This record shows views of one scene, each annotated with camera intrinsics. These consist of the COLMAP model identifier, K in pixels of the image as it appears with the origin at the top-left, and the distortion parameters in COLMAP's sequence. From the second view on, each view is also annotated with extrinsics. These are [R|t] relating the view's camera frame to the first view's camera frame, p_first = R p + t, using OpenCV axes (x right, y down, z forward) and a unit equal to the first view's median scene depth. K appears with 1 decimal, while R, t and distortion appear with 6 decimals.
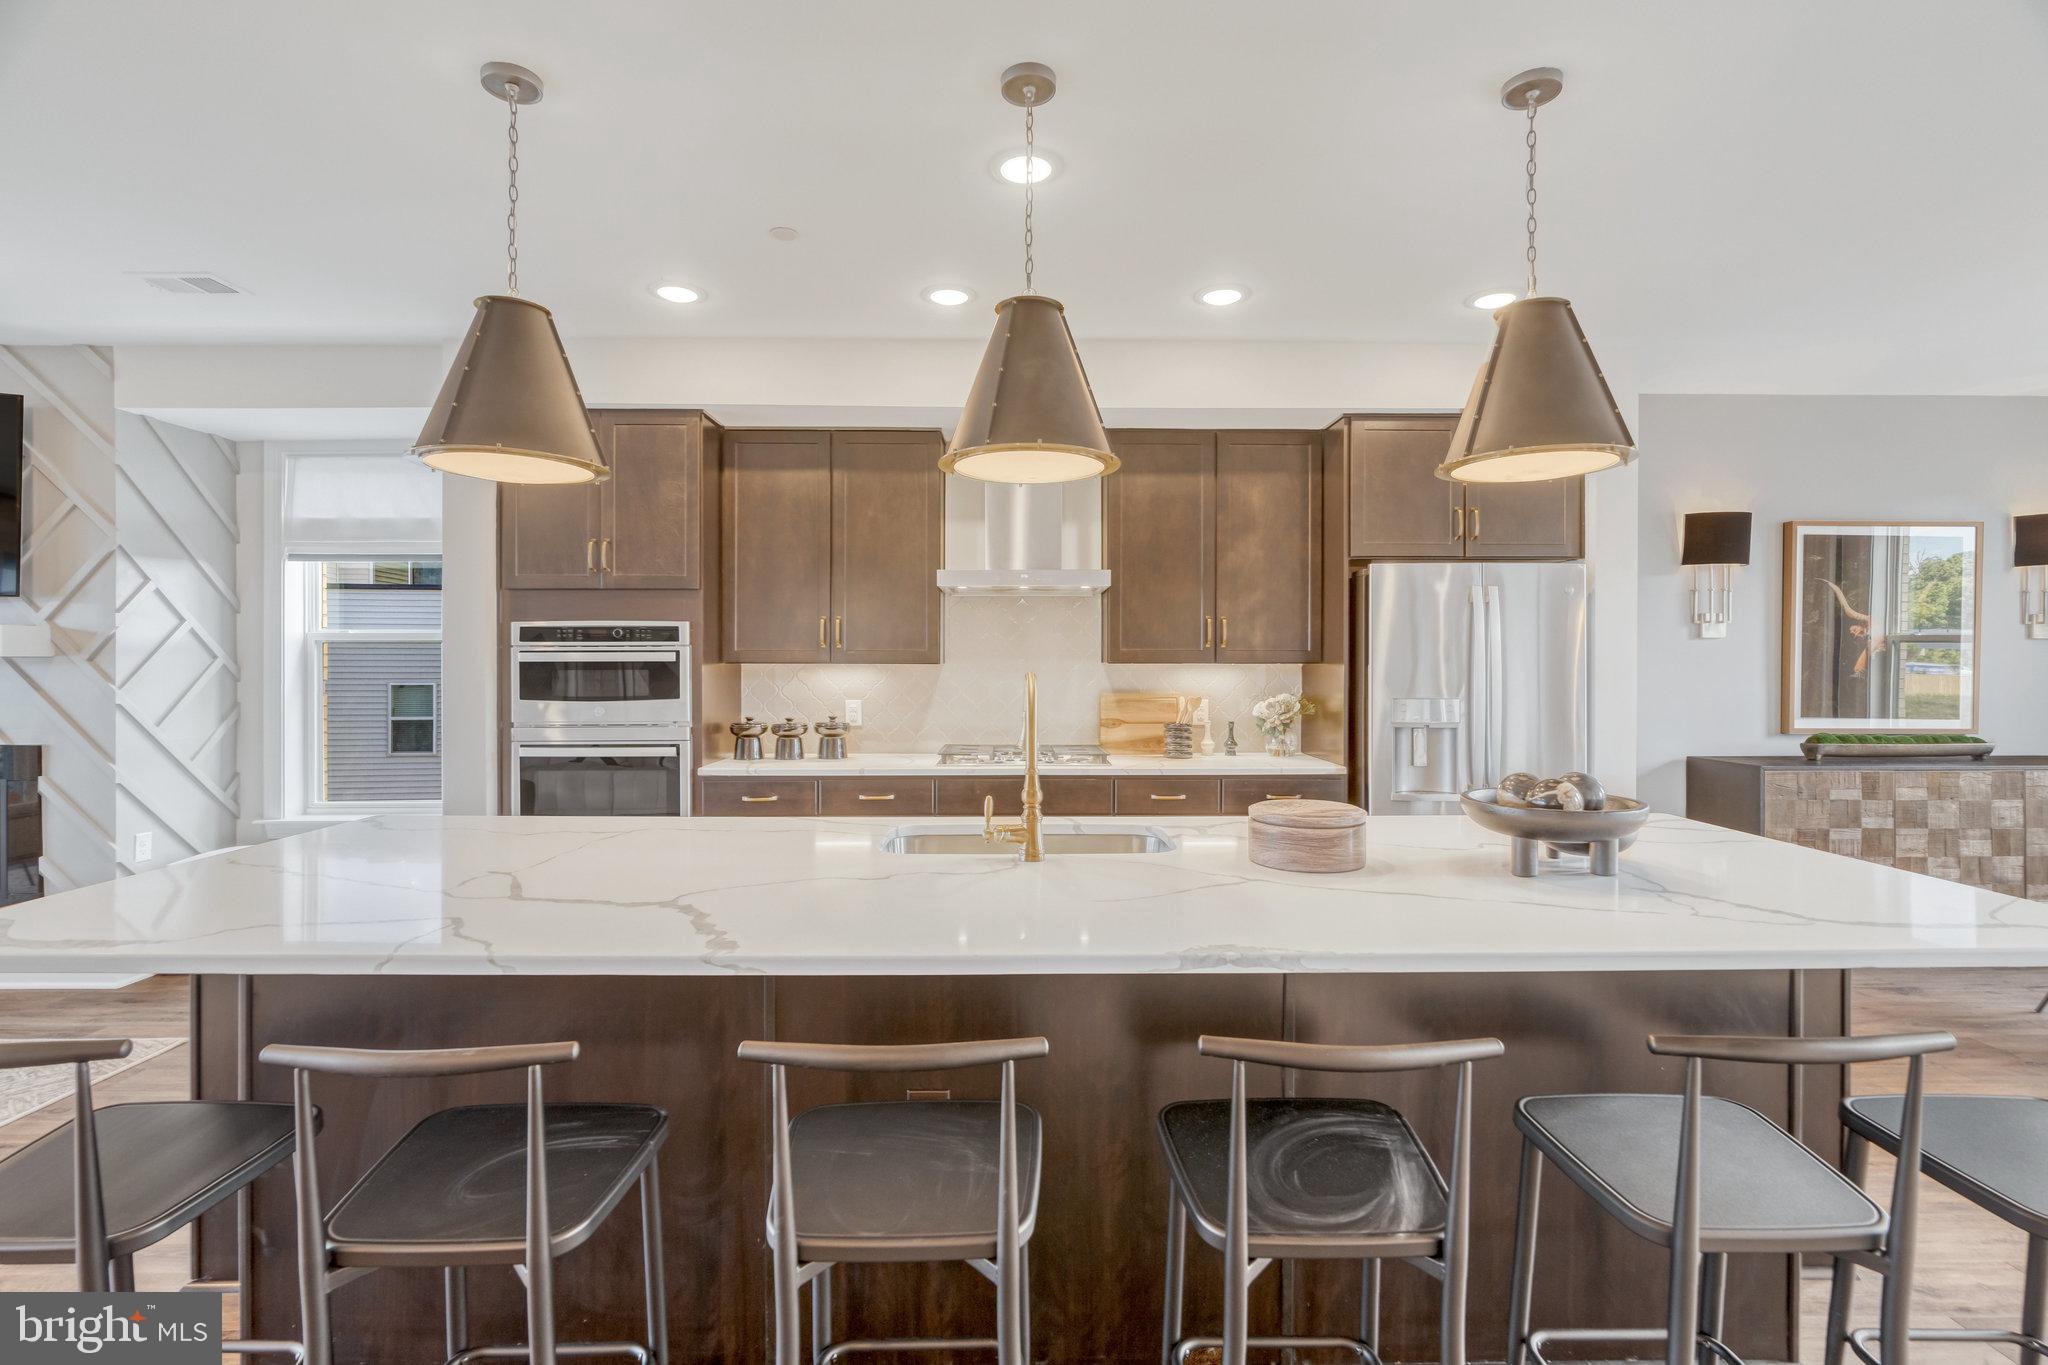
lens RADIAL K [[933.3, 0, 1017.2], [0, 933.3, 669.1], [0, 0, 1]] dist [-0.003420, 0.000548]
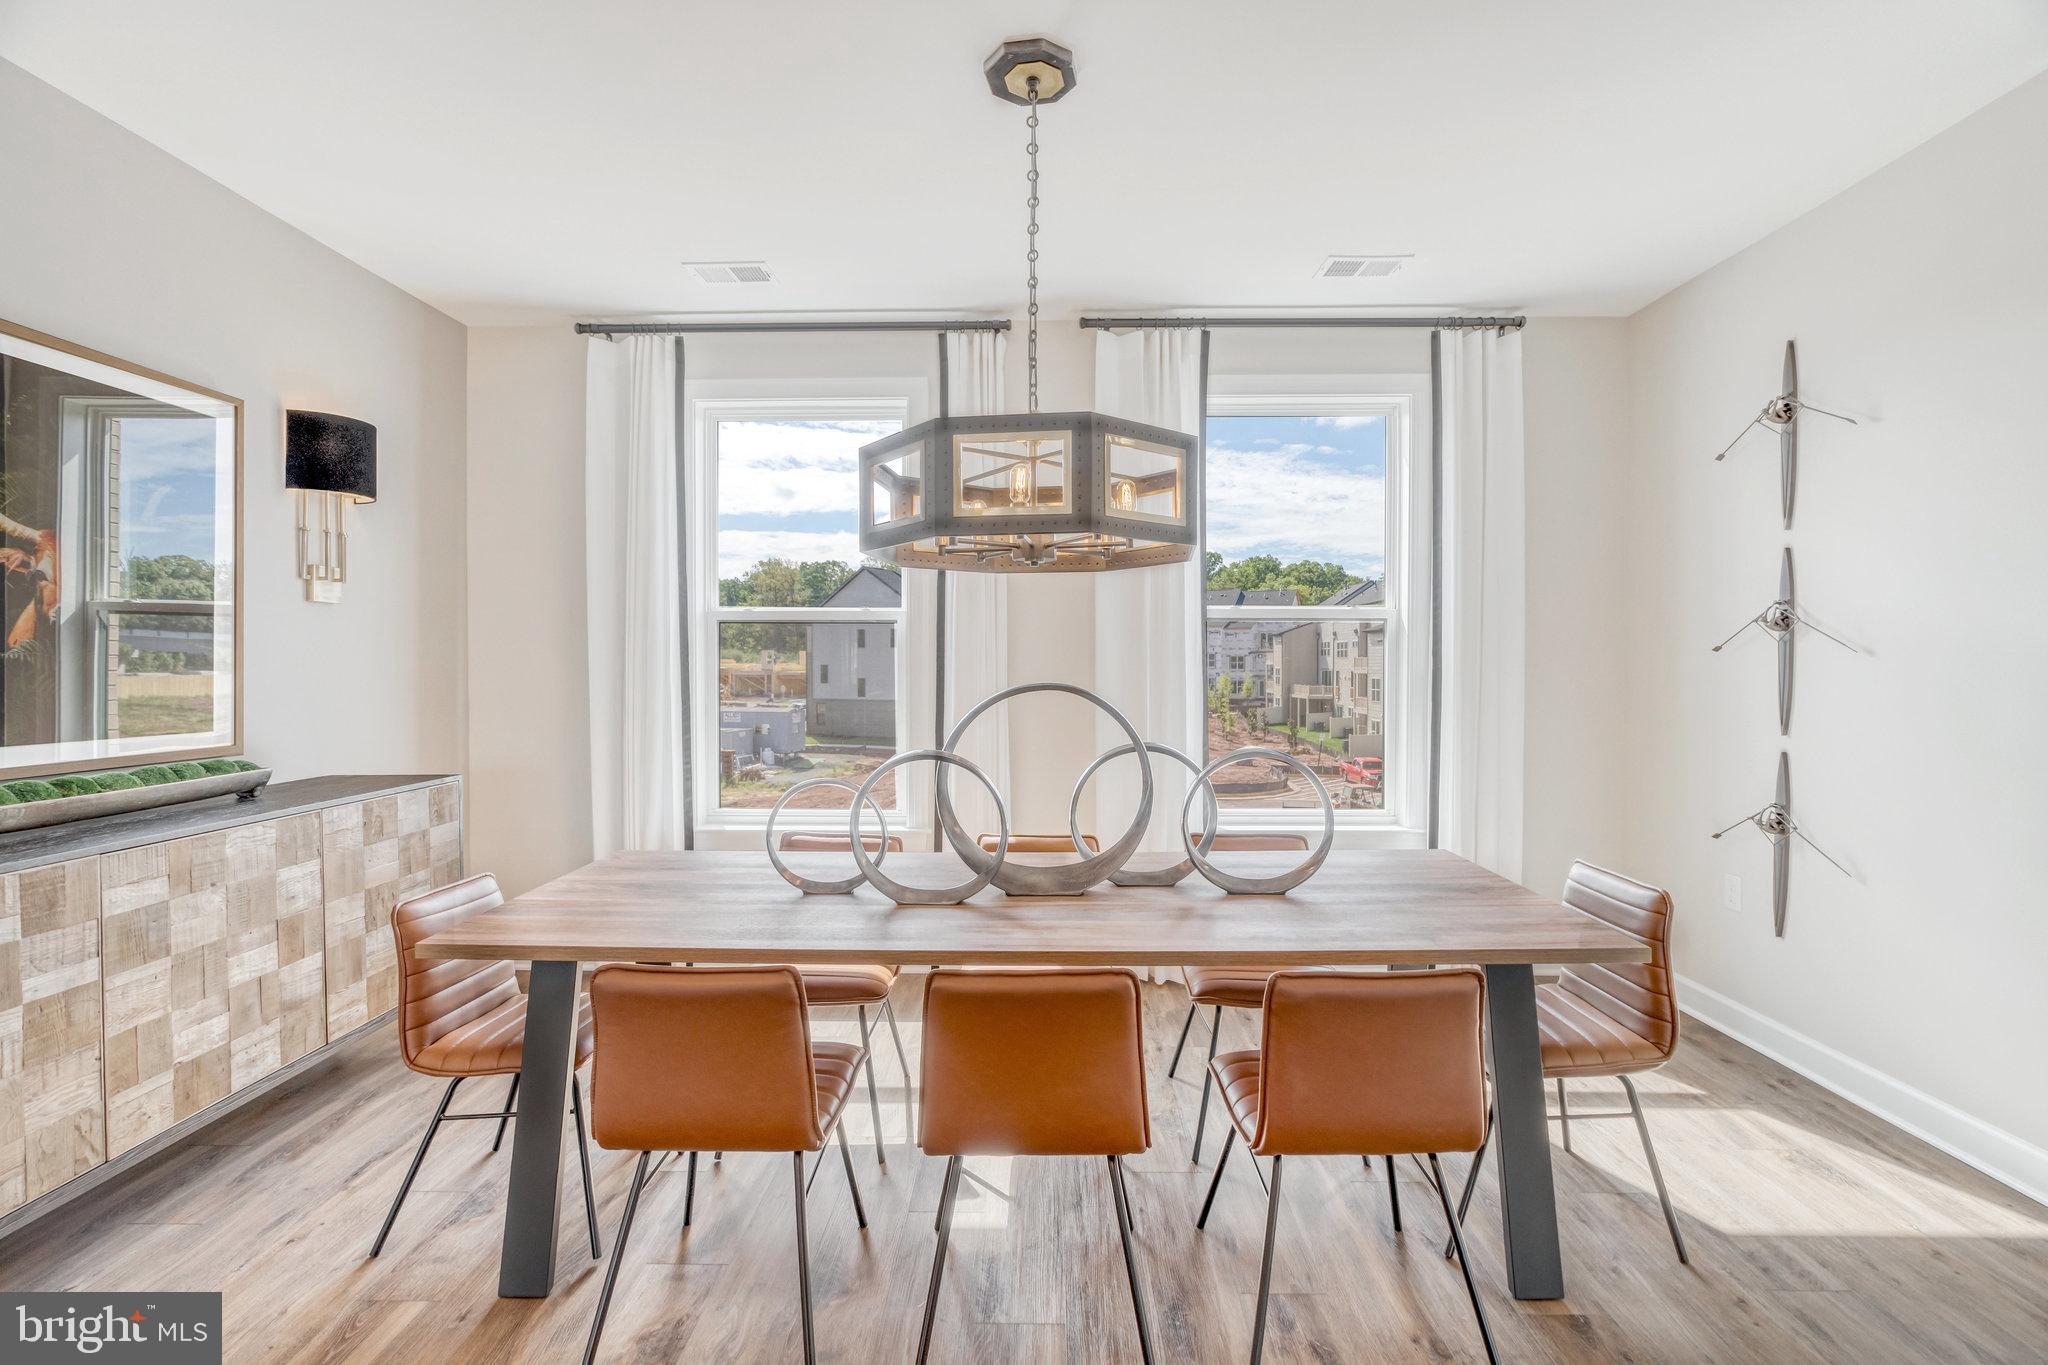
lens RADIAL K [[933.3, 0, 1021.9], [0, 933.3, 666.3], [0, 0, 1]] dist [-0.003420, 0.000548]
pose [[0.035444, 0.001331, 0.999371, 0.494260], [0.020454, 0.999789, -0.002057, 0.026678], [-0.999162, 0.020514, 0.035410, 0.521414]]
